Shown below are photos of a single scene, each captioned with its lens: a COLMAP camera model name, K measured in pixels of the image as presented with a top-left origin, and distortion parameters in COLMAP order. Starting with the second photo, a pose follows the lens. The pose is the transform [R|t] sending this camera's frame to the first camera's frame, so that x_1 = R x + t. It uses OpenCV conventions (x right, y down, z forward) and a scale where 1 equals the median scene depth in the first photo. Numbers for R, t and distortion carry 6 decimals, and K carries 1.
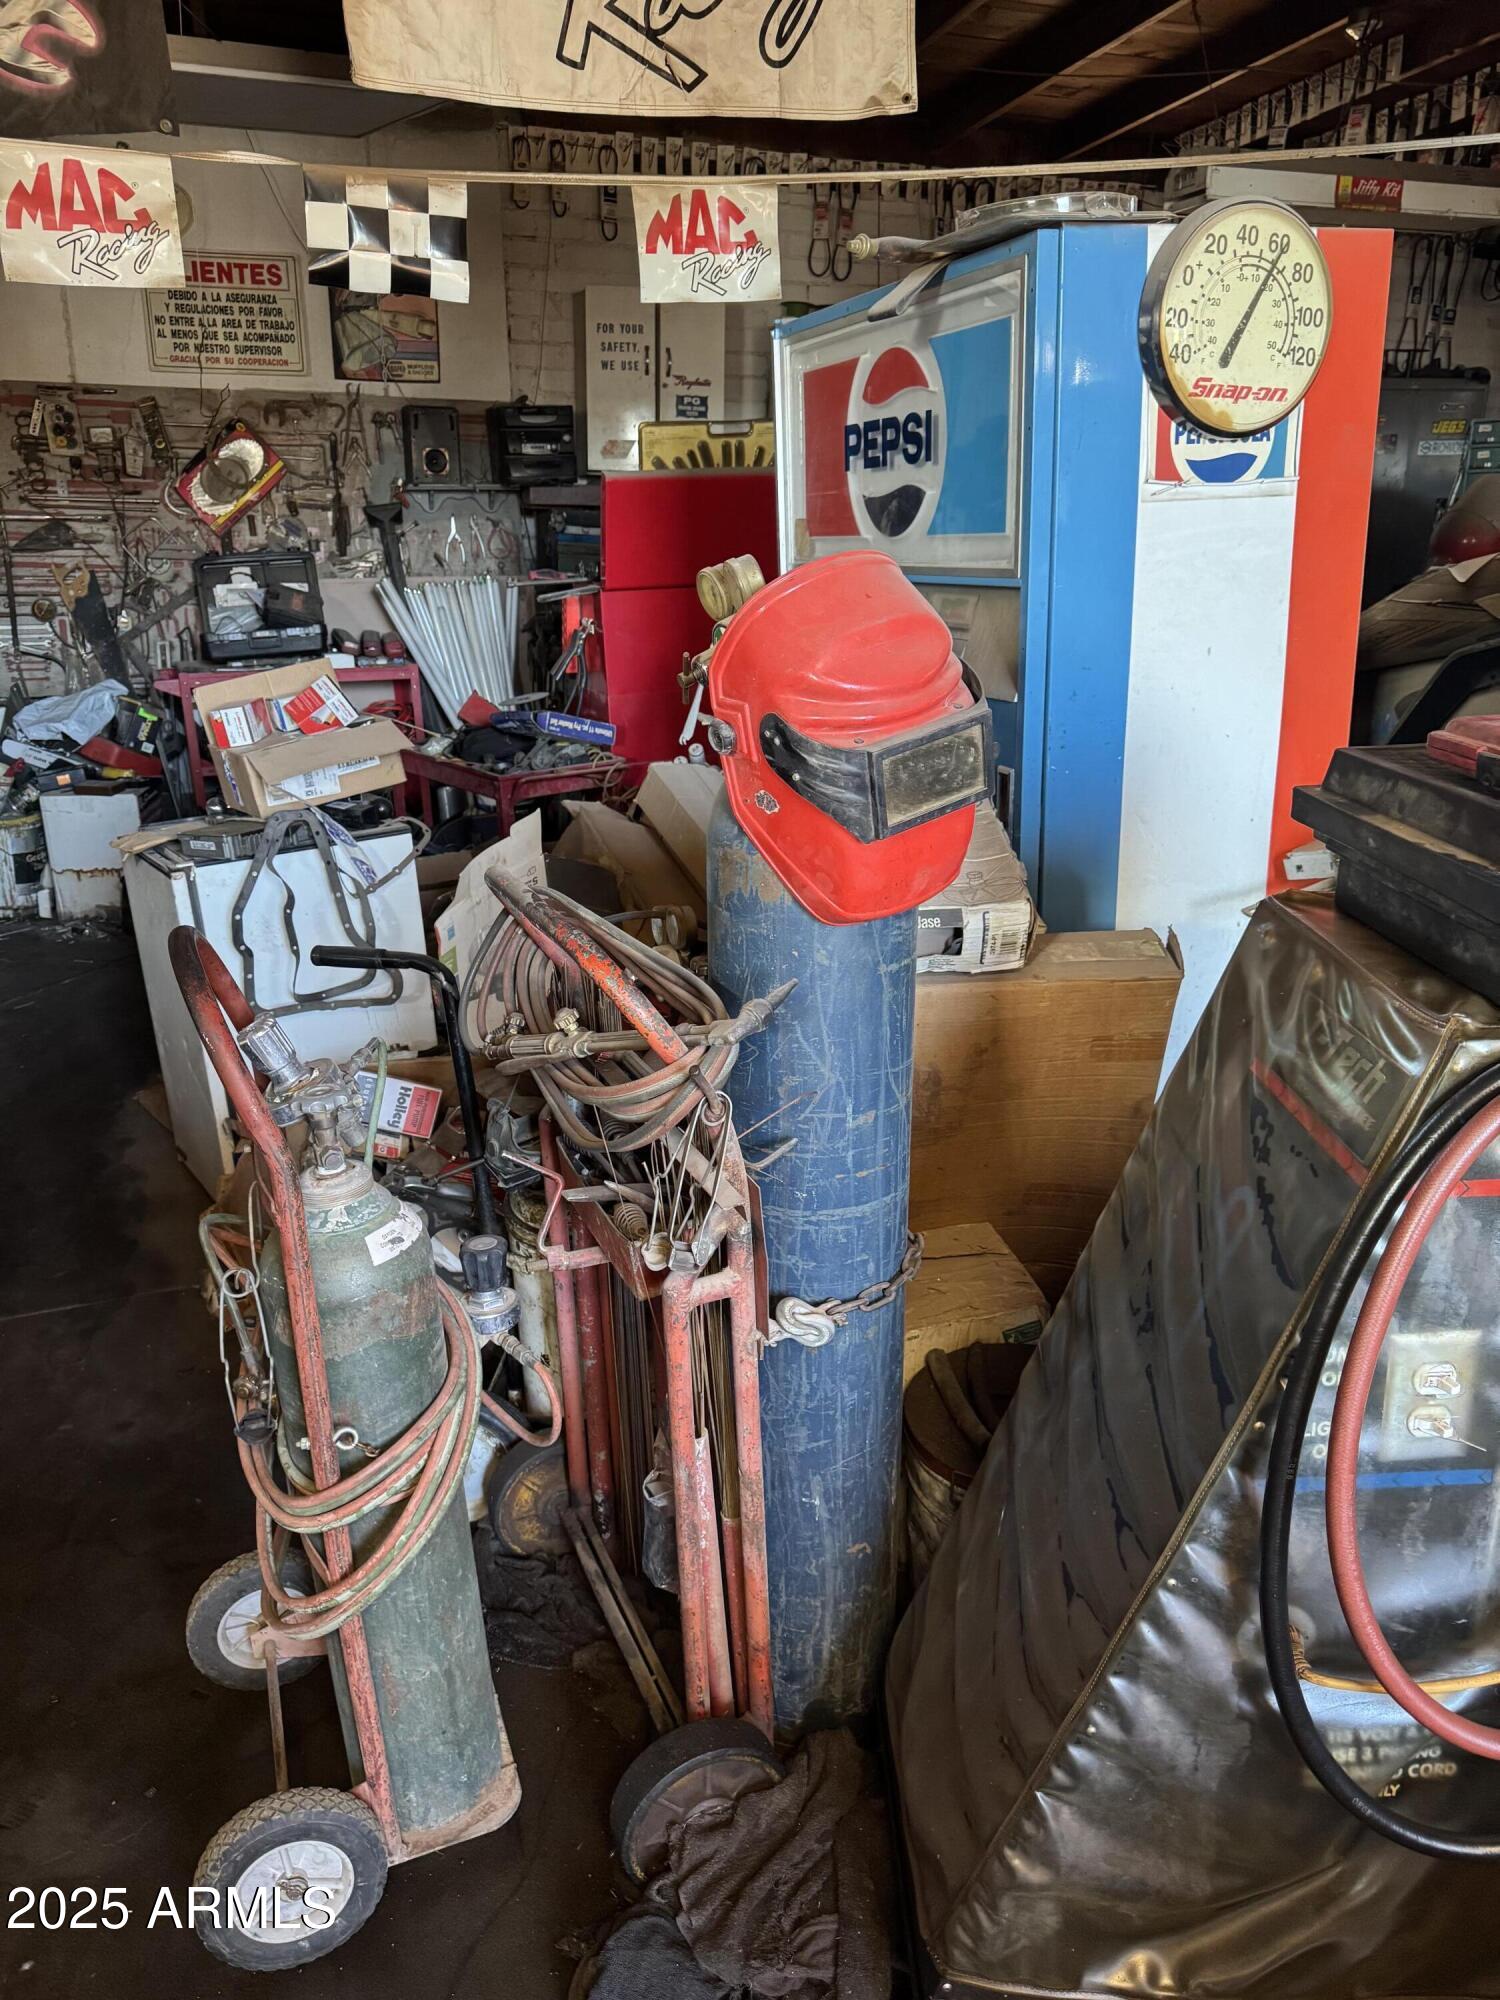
lens RADIAL K [[1416.4, 0, 718.9], [0, 1416.4, 992.0], [0, 0, 1]] dist [-0.002520, -0.009818]
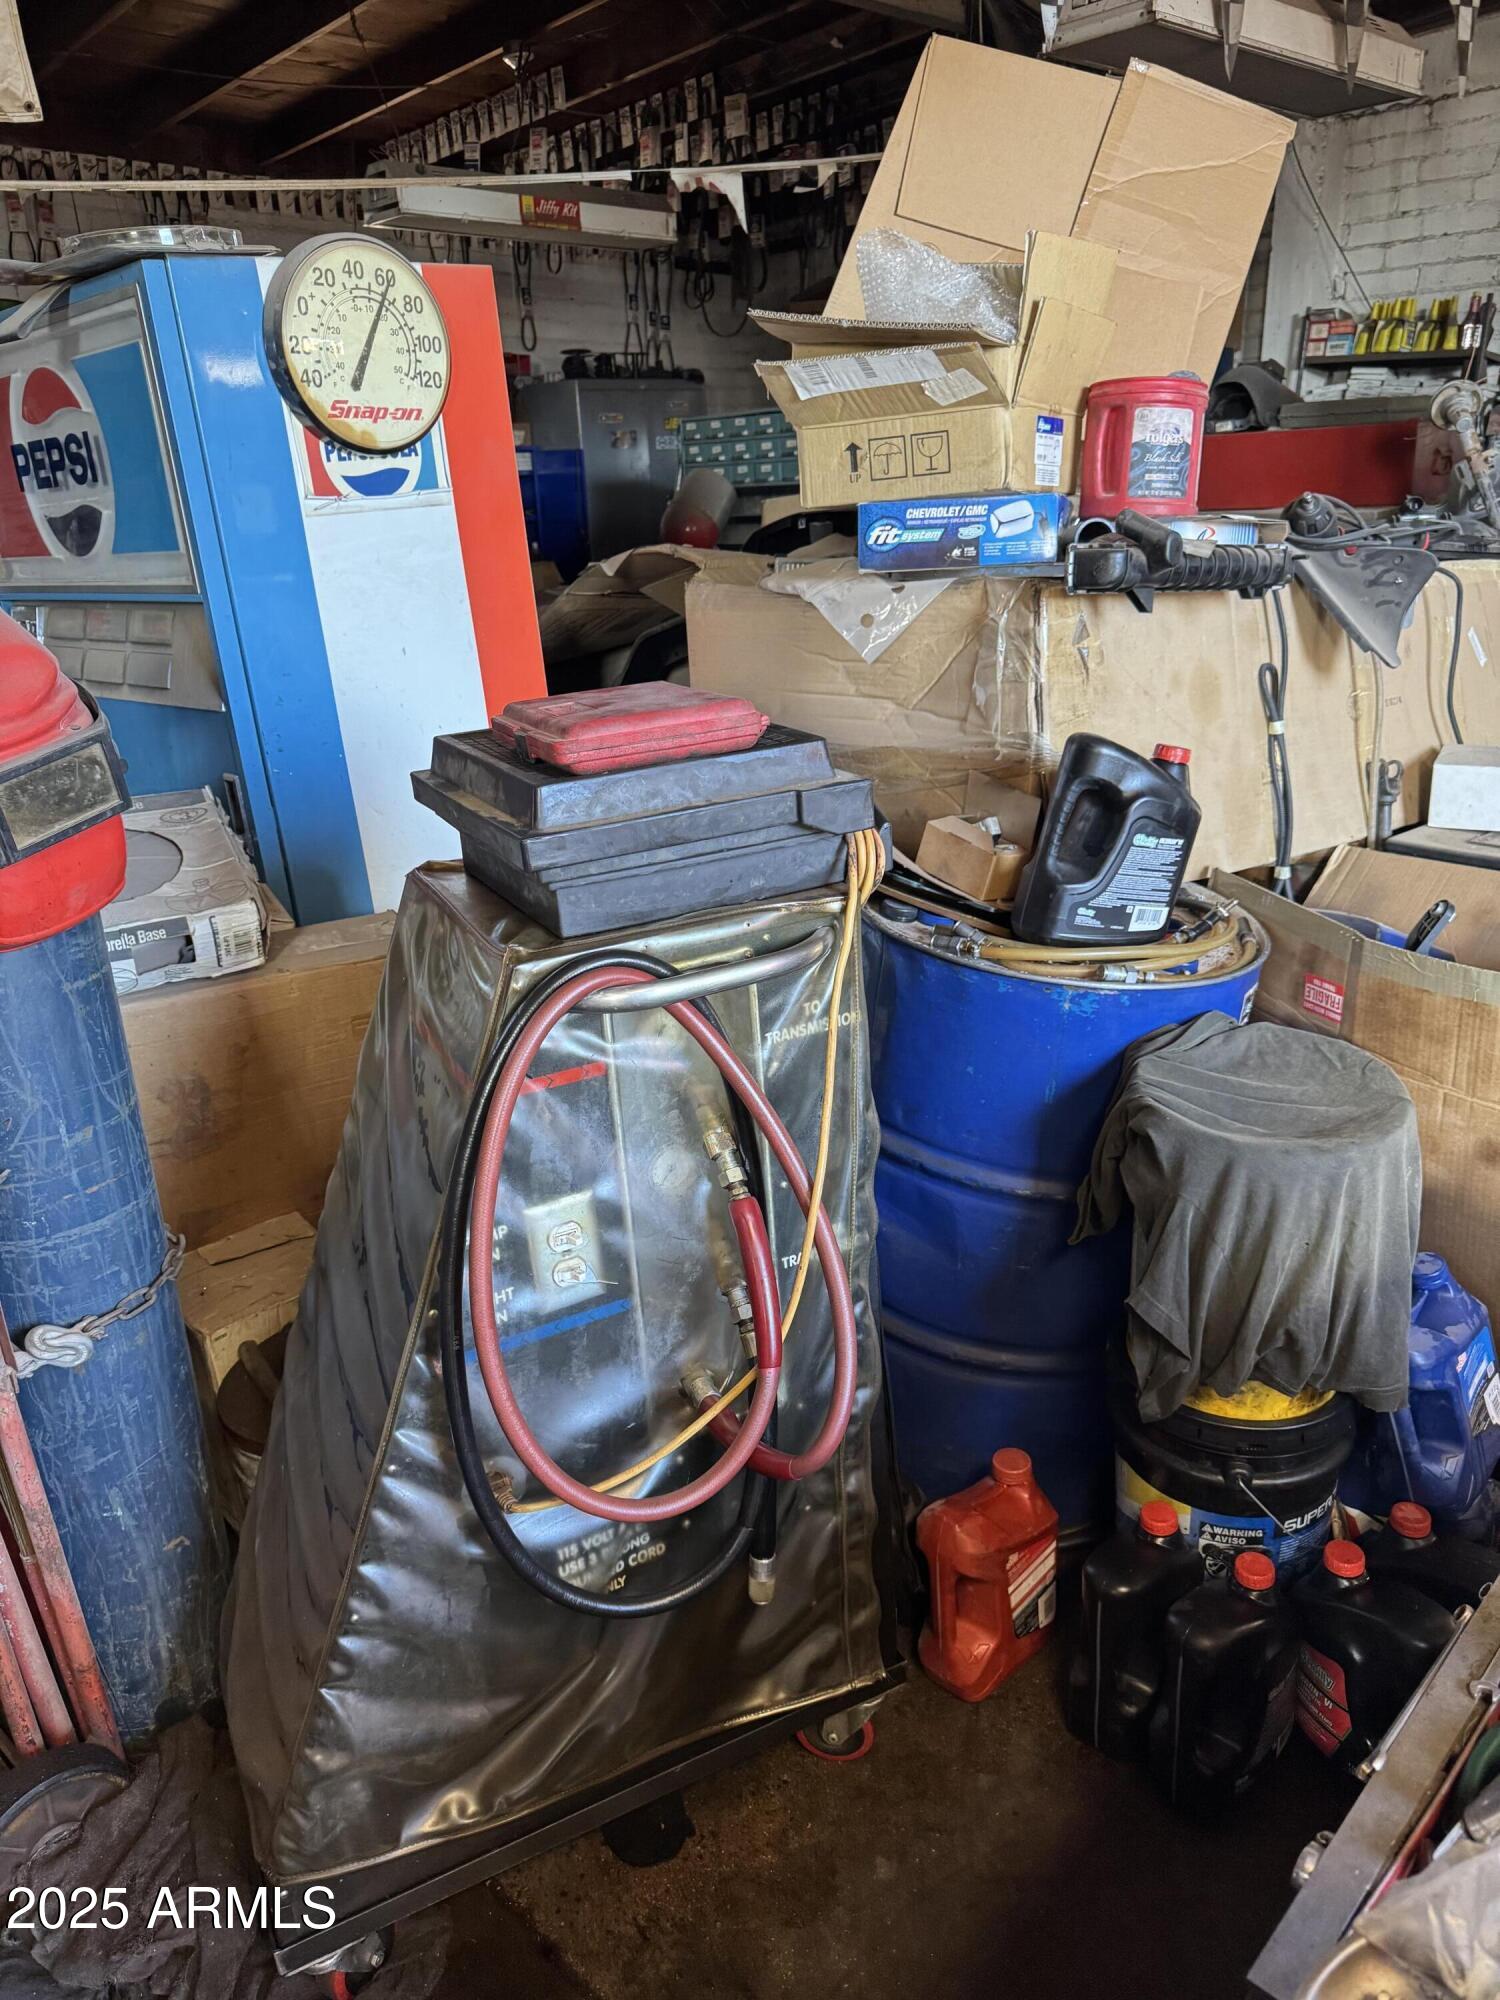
lens RADIAL K [[1426.3, 0, 750.0], [0, 1426.3, 1000.0], [0, 0, 1]] dist [0.001639, -0.013208]
pose [[0.898409, -0.173279, 0.403528, 0.106580], [0.169946, 0.984454, 0.044370, 0.023482], [-0.404944, 0.028716, 0.913891, -0.114463]]
